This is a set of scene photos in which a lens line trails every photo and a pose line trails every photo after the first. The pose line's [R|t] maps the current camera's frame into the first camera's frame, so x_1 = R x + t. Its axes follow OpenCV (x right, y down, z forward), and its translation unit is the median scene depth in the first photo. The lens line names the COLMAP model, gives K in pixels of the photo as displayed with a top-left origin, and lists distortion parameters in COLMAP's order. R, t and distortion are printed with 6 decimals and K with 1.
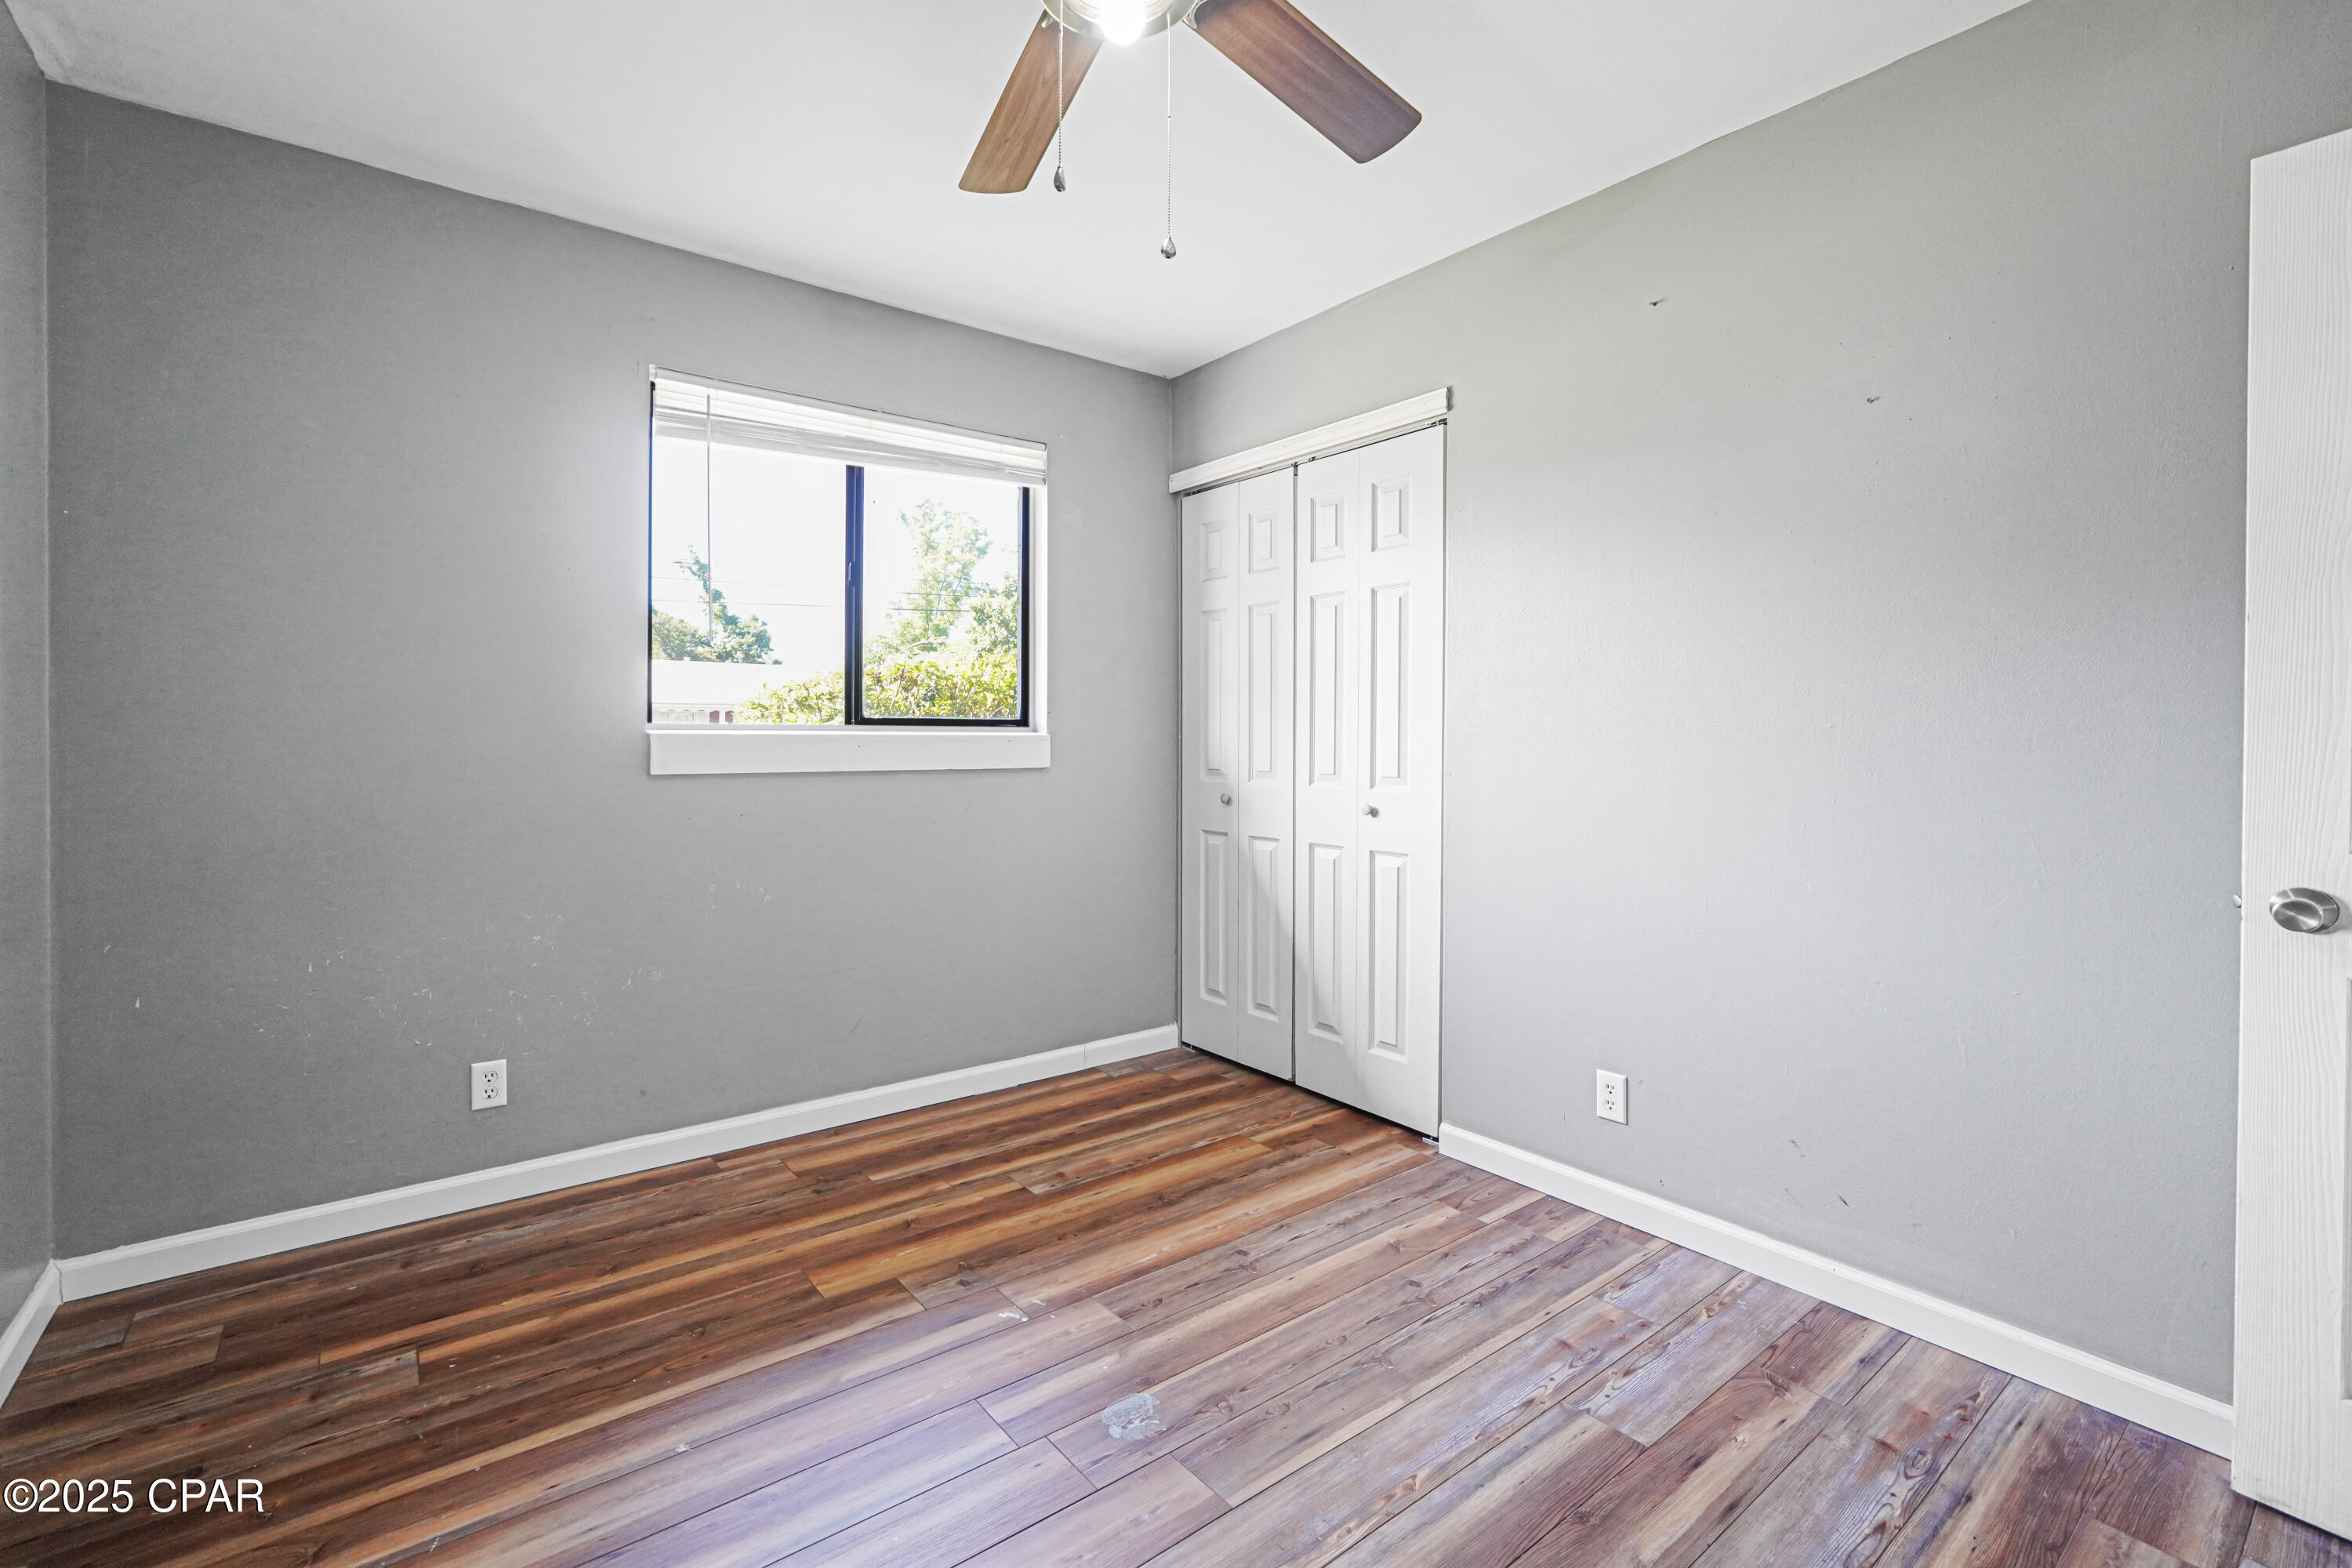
lens RADIAL K [[1015.7, 0, 1192.0], [0, 1015.7, 744.1], [0, 0, 1]] dist [-0.015995, 0.004747]
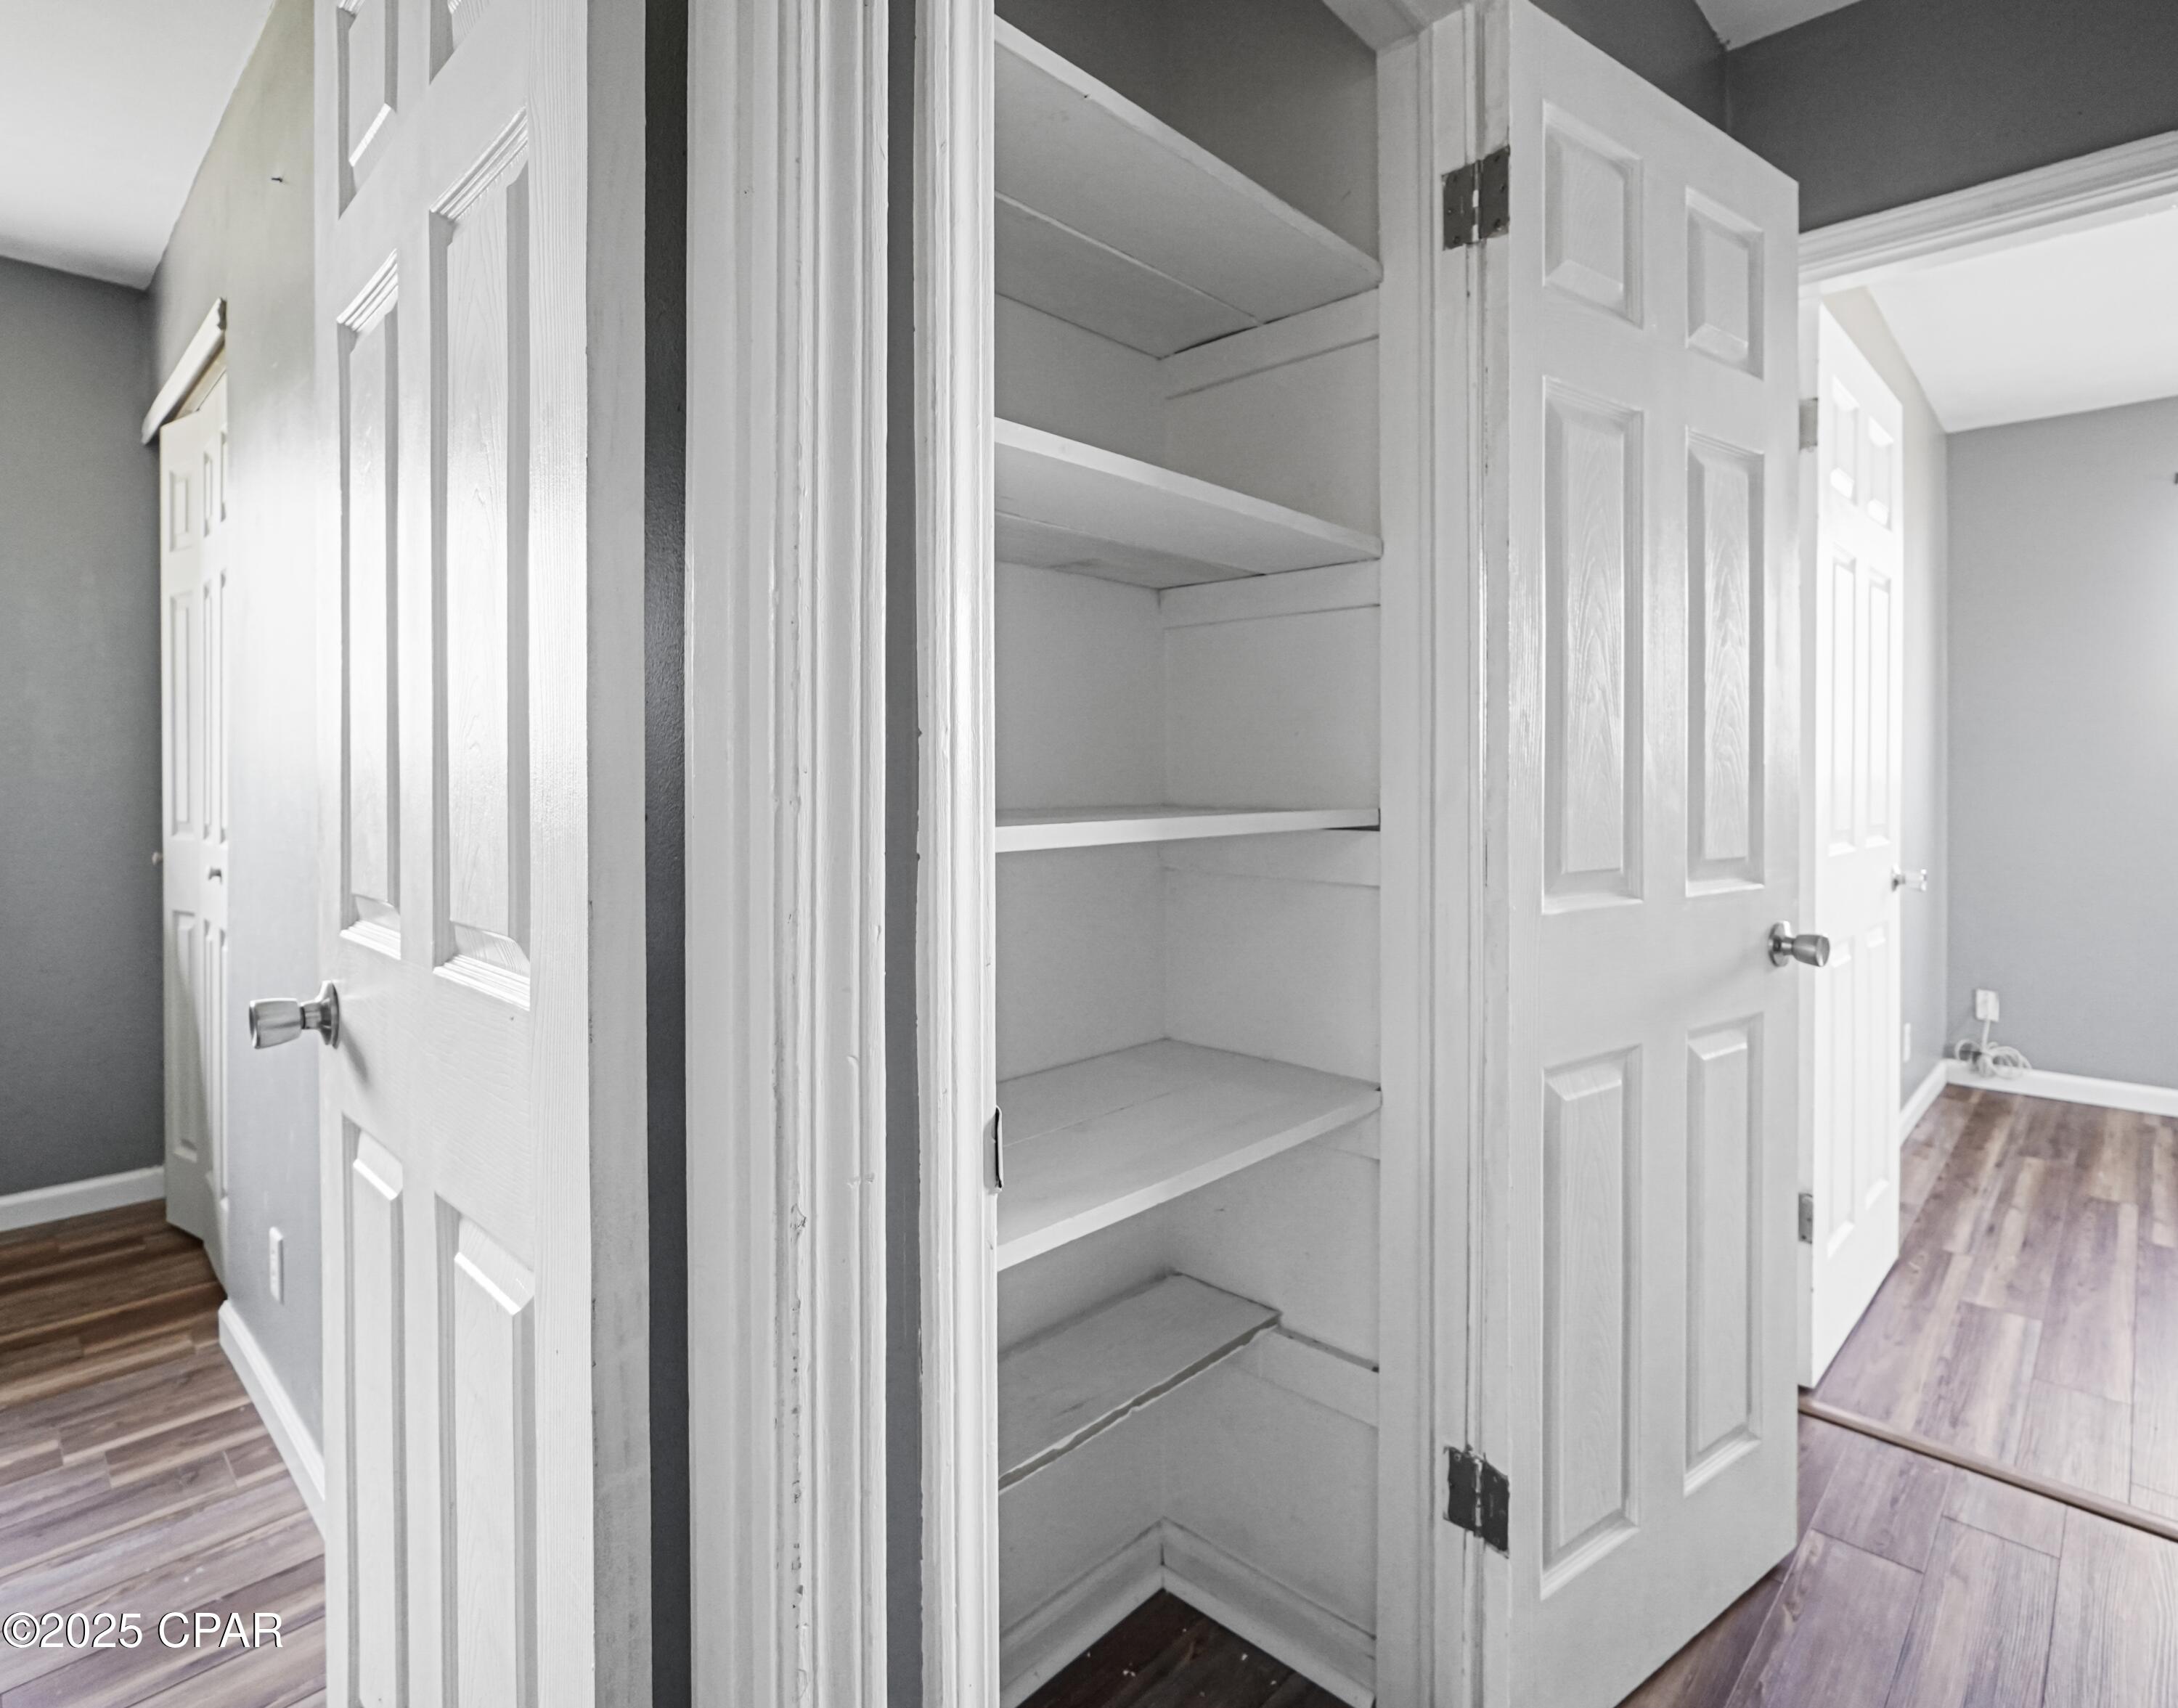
lens RADIAL K [[1172.6, 0, 1175.5], [0, 1172.6, 772.7], [0, 0, 1]] dist [0.000823, 0.002499]
pose [[0.984703, -0.006198, 0.174130, 0.829912], [0.006591, 0.999977, -0.001677, -0.003299], [-0.174115, 0.002799, 0.984721, 0.044792]]
